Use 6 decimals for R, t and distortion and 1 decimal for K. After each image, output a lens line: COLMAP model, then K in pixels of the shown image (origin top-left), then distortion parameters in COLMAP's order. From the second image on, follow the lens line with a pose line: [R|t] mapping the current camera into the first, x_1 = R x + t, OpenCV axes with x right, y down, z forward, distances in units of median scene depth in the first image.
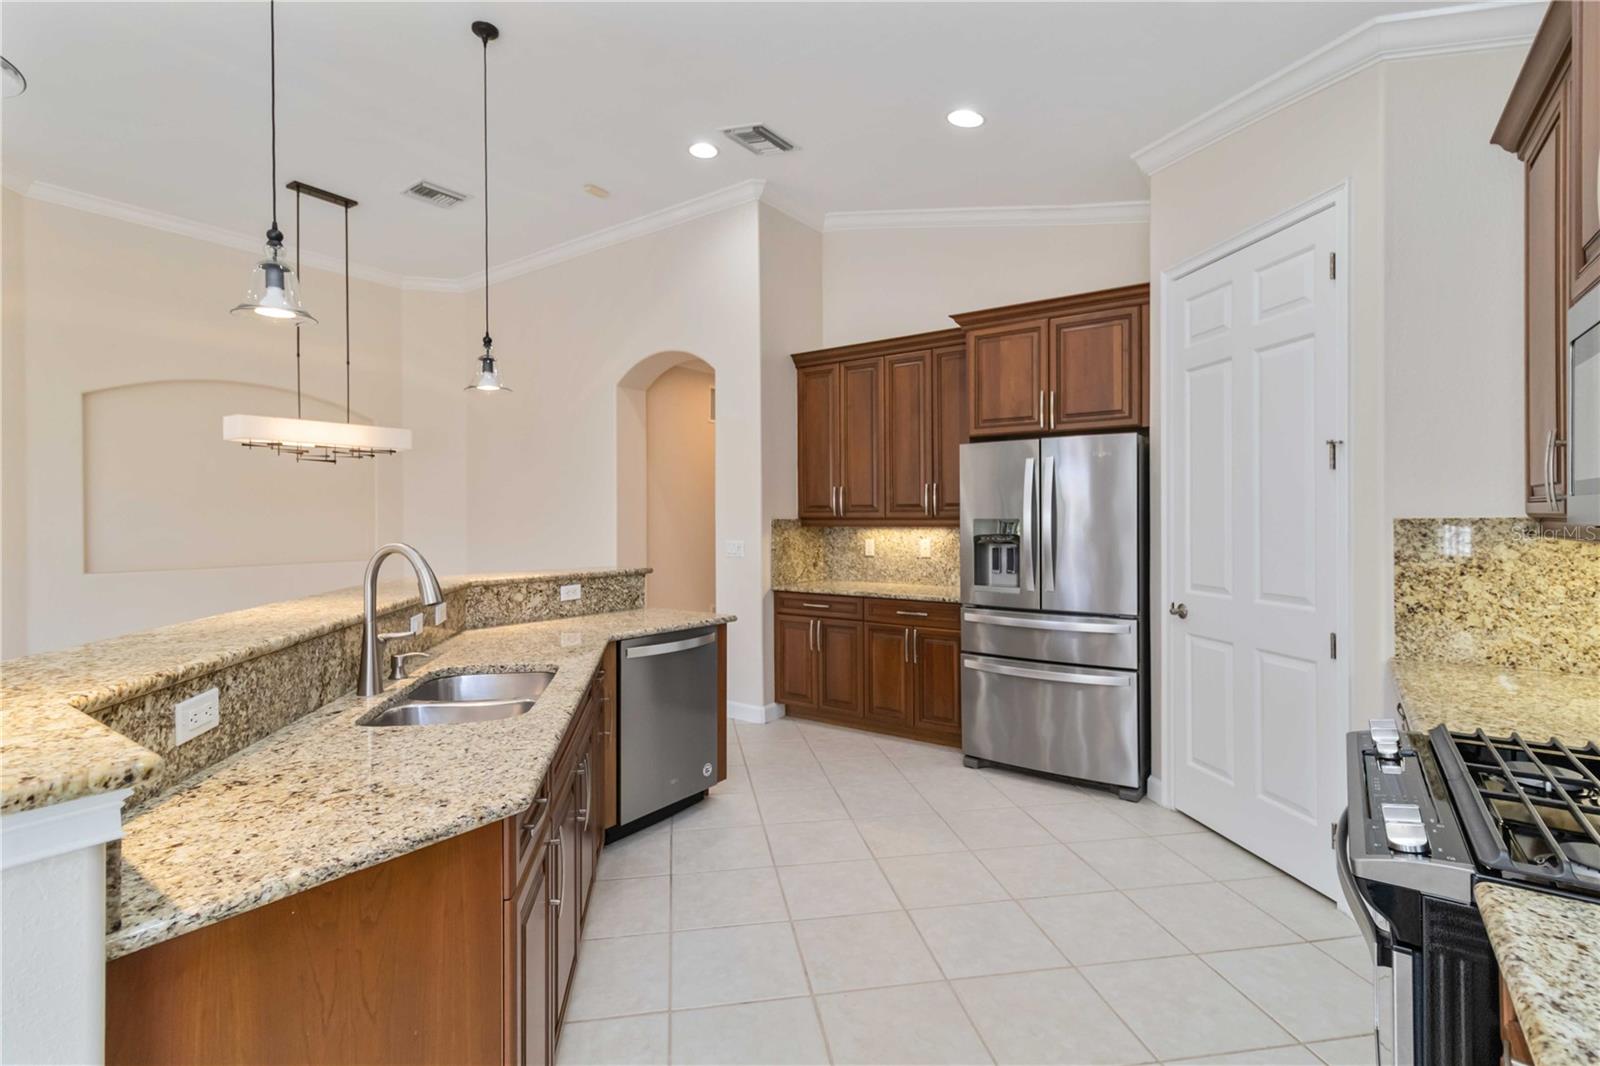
lens RADIAL K [[762.5, 0, 800.5], [0, 762.5, 521.7], [0, 0, 1]] dist [0.003339, 0.000041]
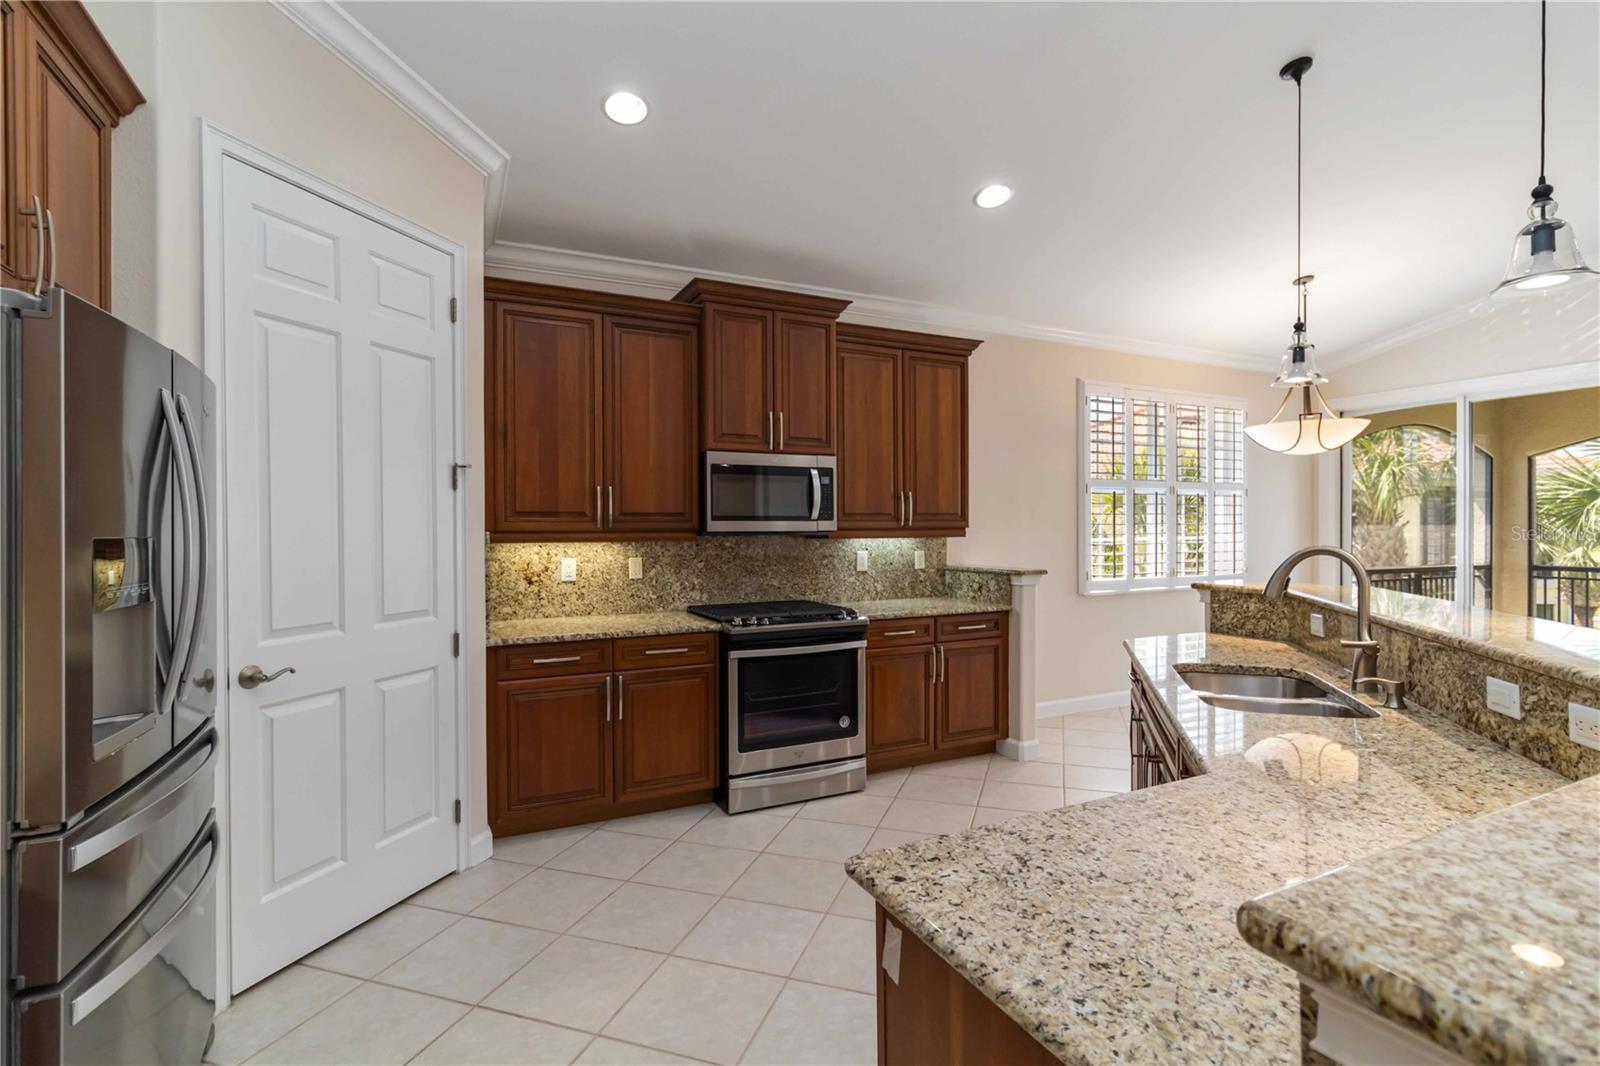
lens RADIAL K [[764.8, 0, 801.9], [0, 764.8, 529.9], [0, 0, 1]] dist [0.012826, 0.000477]
pose [[-0.886082, 0.009936, 0.463422, -0.157531], [0.015591, 0.999843, 0.008375, -0.004358], [-0.463266, 0.014646, -0.886098, 0.960099]]
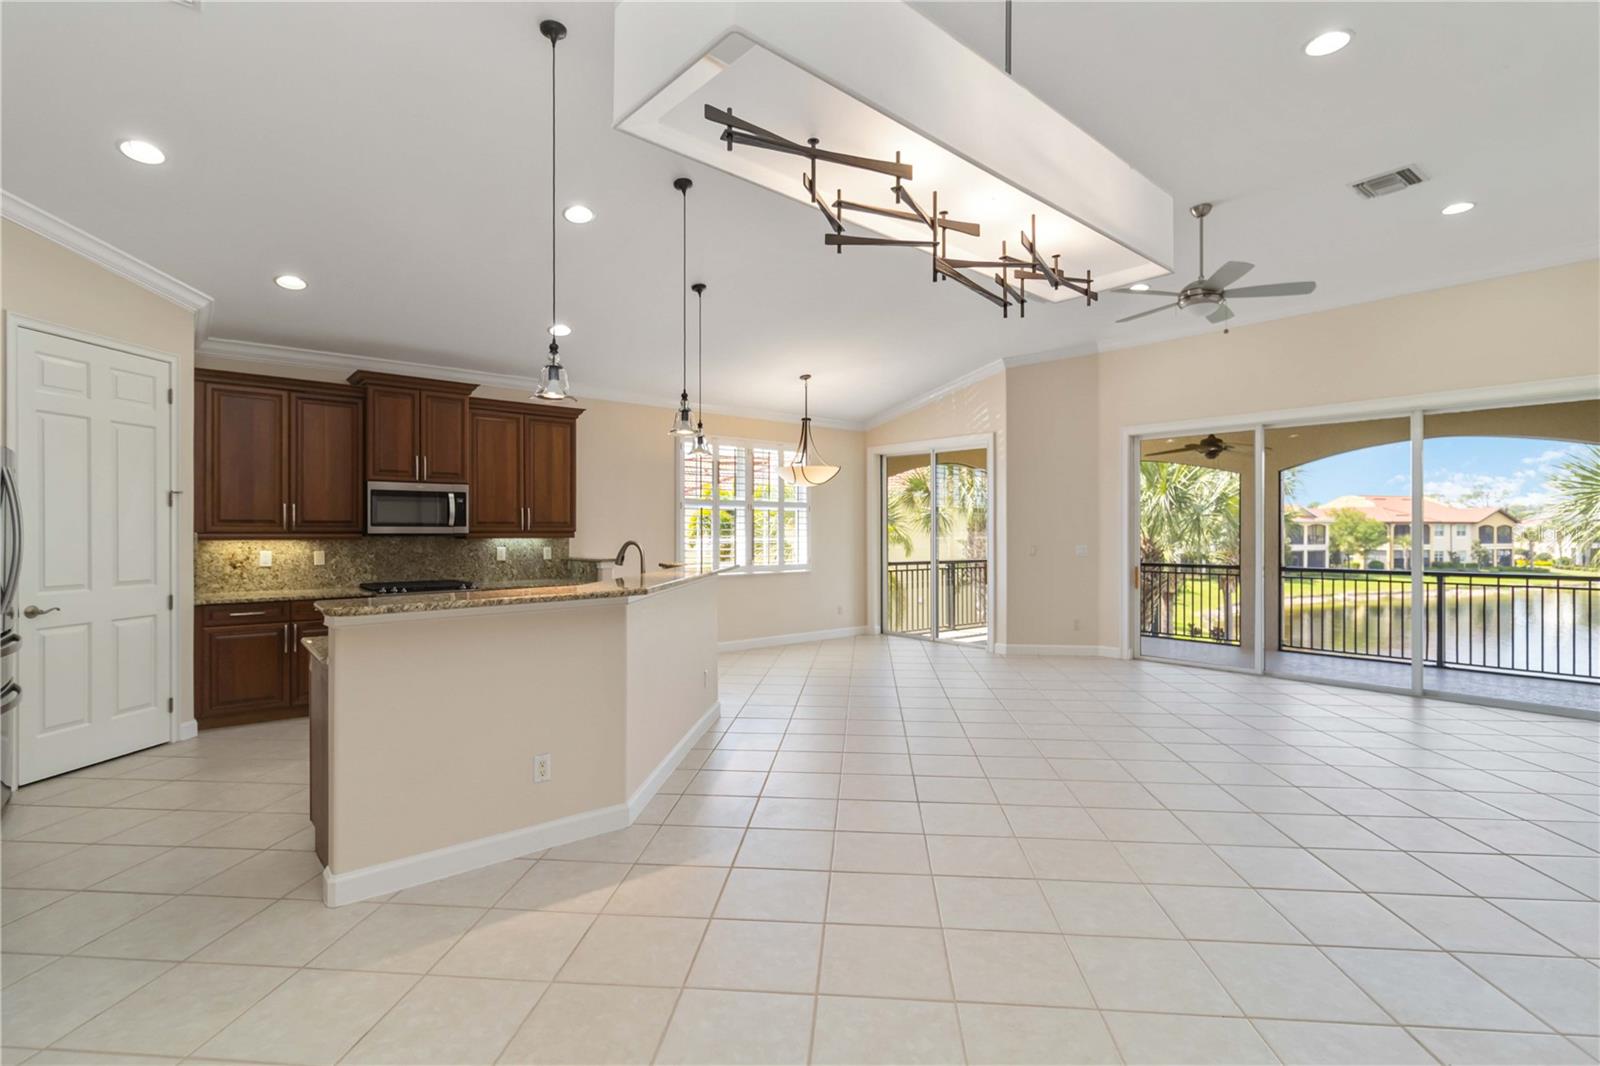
lens RADIAL K [[755.7, 0, 799.1], [0, 755.7, 528.4], [0, 0, 1]] dist [0.009963, -0.000448]
pose [[-0.970026, 0.008246, 0.242861, -0.664446], [0.009539, 0.999946, 0.004151, -0.003874], [-0.242813, 0.006343, -0.970052, 1.308611]]
